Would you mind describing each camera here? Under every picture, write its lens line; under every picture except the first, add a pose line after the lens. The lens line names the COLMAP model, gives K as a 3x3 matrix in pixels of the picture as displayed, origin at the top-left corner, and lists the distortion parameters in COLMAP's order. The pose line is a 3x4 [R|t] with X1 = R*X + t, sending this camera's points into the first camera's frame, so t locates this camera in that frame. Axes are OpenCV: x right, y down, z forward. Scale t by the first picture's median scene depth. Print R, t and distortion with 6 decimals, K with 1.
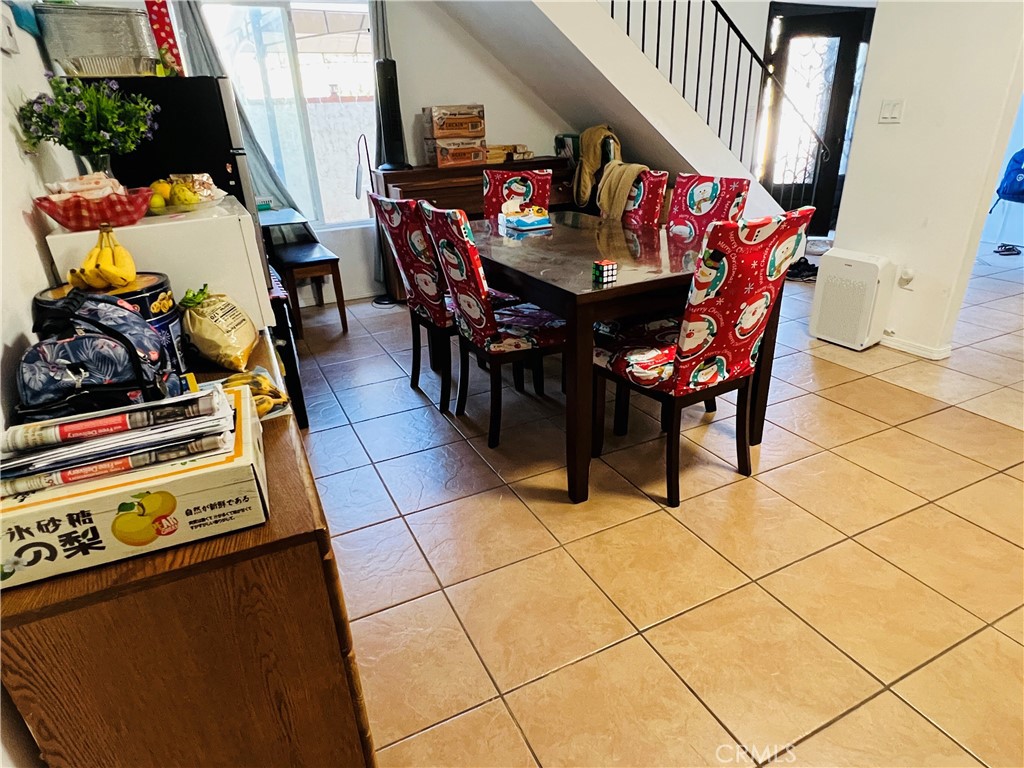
lens RADIAL K [[605.2, 0, 510.0], [0, 605.2, 389.2], [0, 0, 1]] dist [-0.000128, -0.000004]
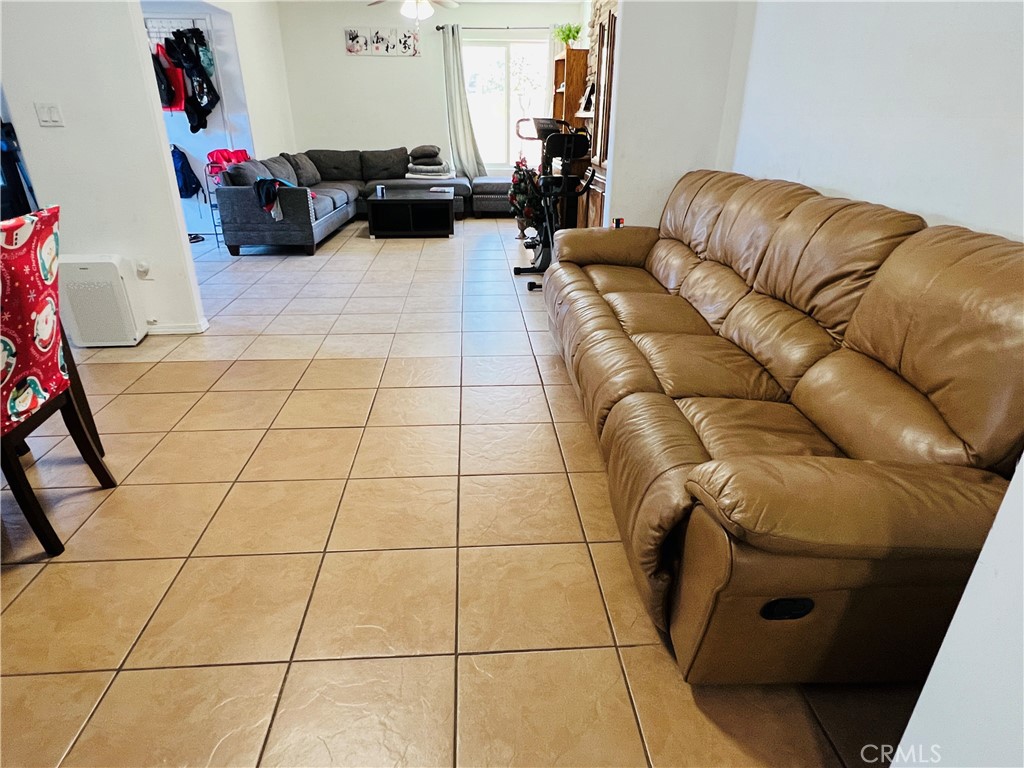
lens RADIAL K [[605.2, 0, 510.0], [0, 605.2, 389.2], [0, 0, 1]] dist [-0.000128, -0.000004]
pose [[0.374782, -0.348476, 0.859129, -0.164429], [0.361558, 0.908237, 0.210670, 0.030566], [-0.853706, 0.231670, 0.466385, -0.024924]]
